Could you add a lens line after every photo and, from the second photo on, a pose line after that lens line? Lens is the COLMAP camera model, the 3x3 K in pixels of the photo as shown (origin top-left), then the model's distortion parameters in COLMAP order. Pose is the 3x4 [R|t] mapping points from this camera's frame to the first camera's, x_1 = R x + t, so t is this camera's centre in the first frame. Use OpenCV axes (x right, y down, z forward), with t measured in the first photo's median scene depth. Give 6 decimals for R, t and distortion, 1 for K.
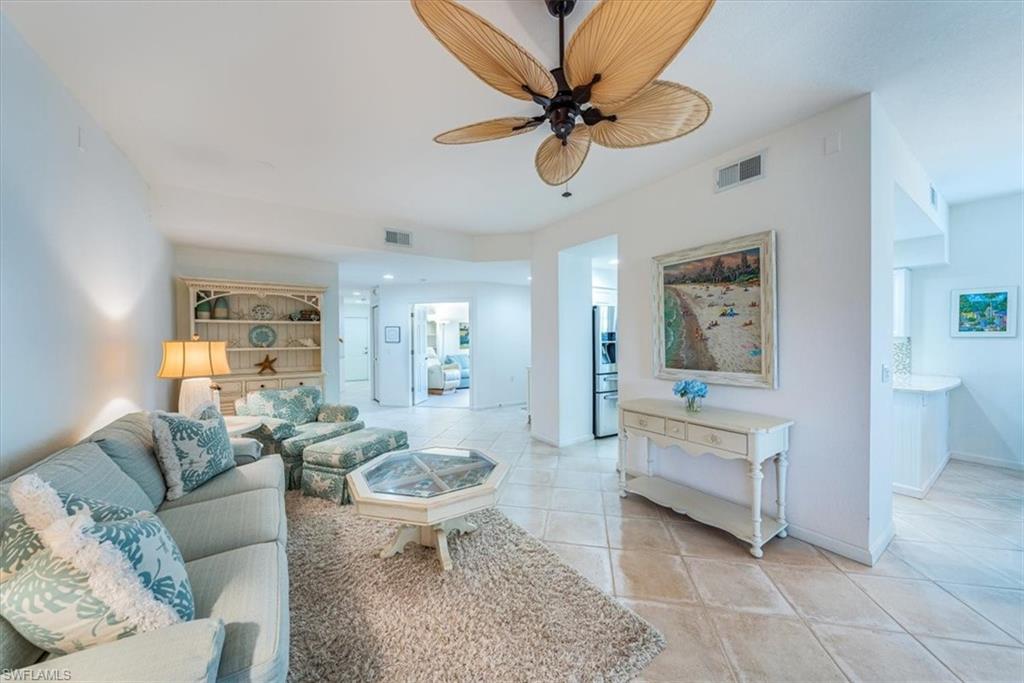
lens RADIAL K [[351.8, 0, 512.2], [0, 351.8, 342.3], [0, 0, 1]] dist [0.000110, 0.000163]
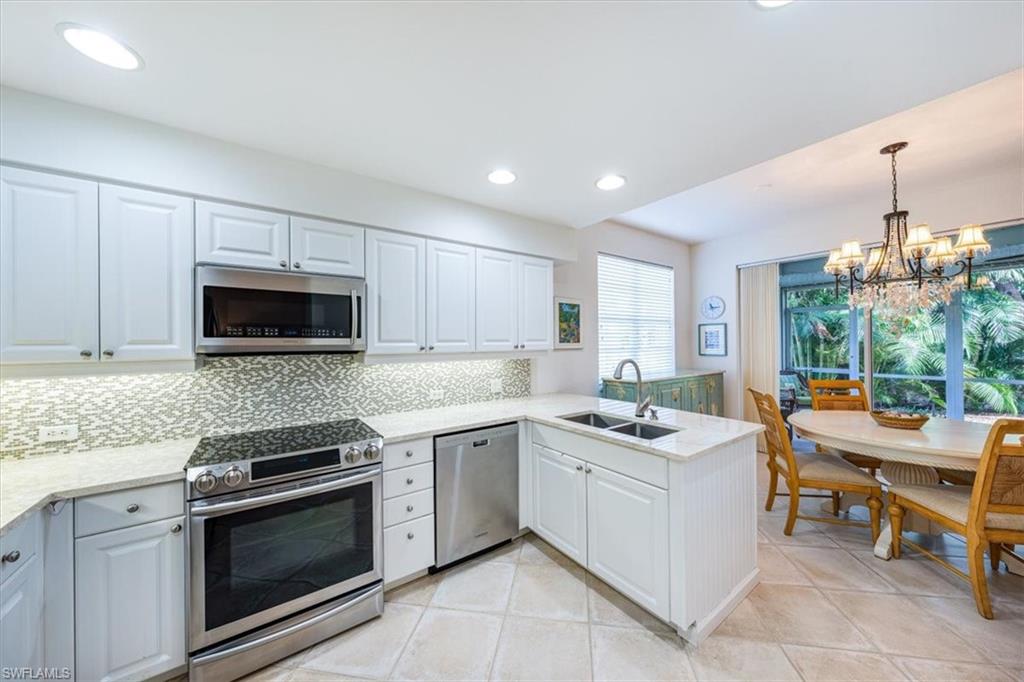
lens RADIAL K [[354.5, 0, 516.9], [0, 354.5, 335.6], [0, 0, 1]] dist [-0.000436, -0.000130]
pose [[-0.039483, 0.023936, 0.998933, 0.363241], [0.026373, 0.999390, -0.022905, -0.031996], [-0.998872, 0.025440, -0.040091, 1.168071]]
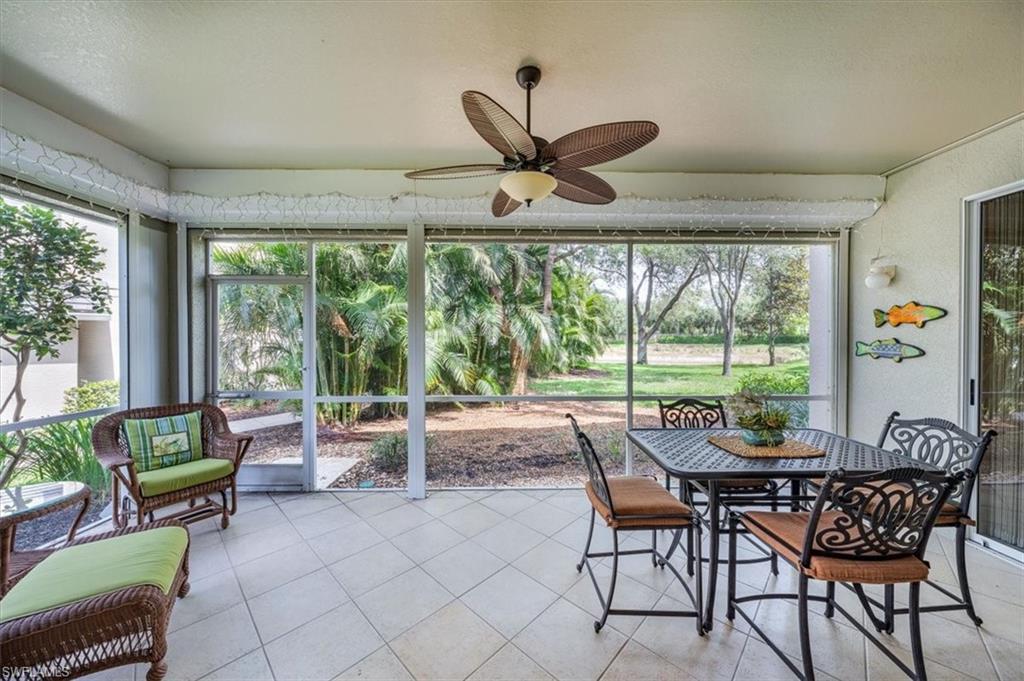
lens RADIAL K [[351.1, 0, 514.5], [0, 351.1, 338.5], [0, 0, 1]] dist [-0.001124, -0.000120]
pose [[-0.840252, 0.003266, 0.542187, 0.967009], [0.014111, 0.999775, 0.015846, -0.017997], [-0.542013, 0.020966, -0.840109, 0.058655]]
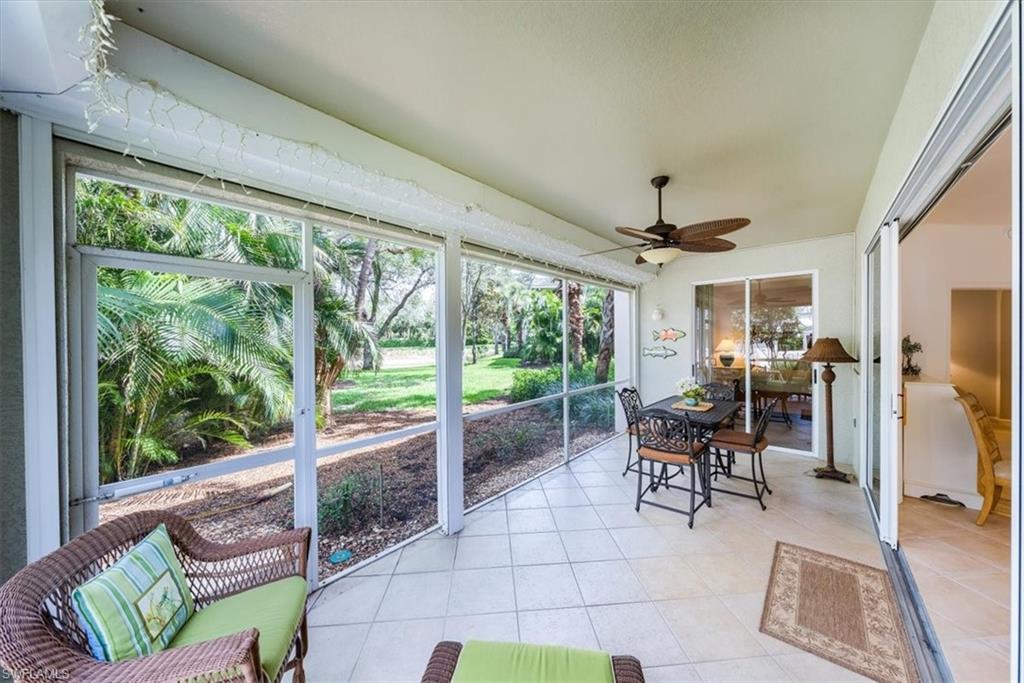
lens RADIAL K [[351.8, 0, 512.2], [0, 351.8, 342.3], [0, 0, 1]] dist [0.000110, 0.000163]
pose [[-0.965843, 0.020874, -0.258286, 1.712405], [0.014049, 0.999502, 0.028241, -0.063939], [0.258747, 0.023648, -0.965656, 0.263889]]
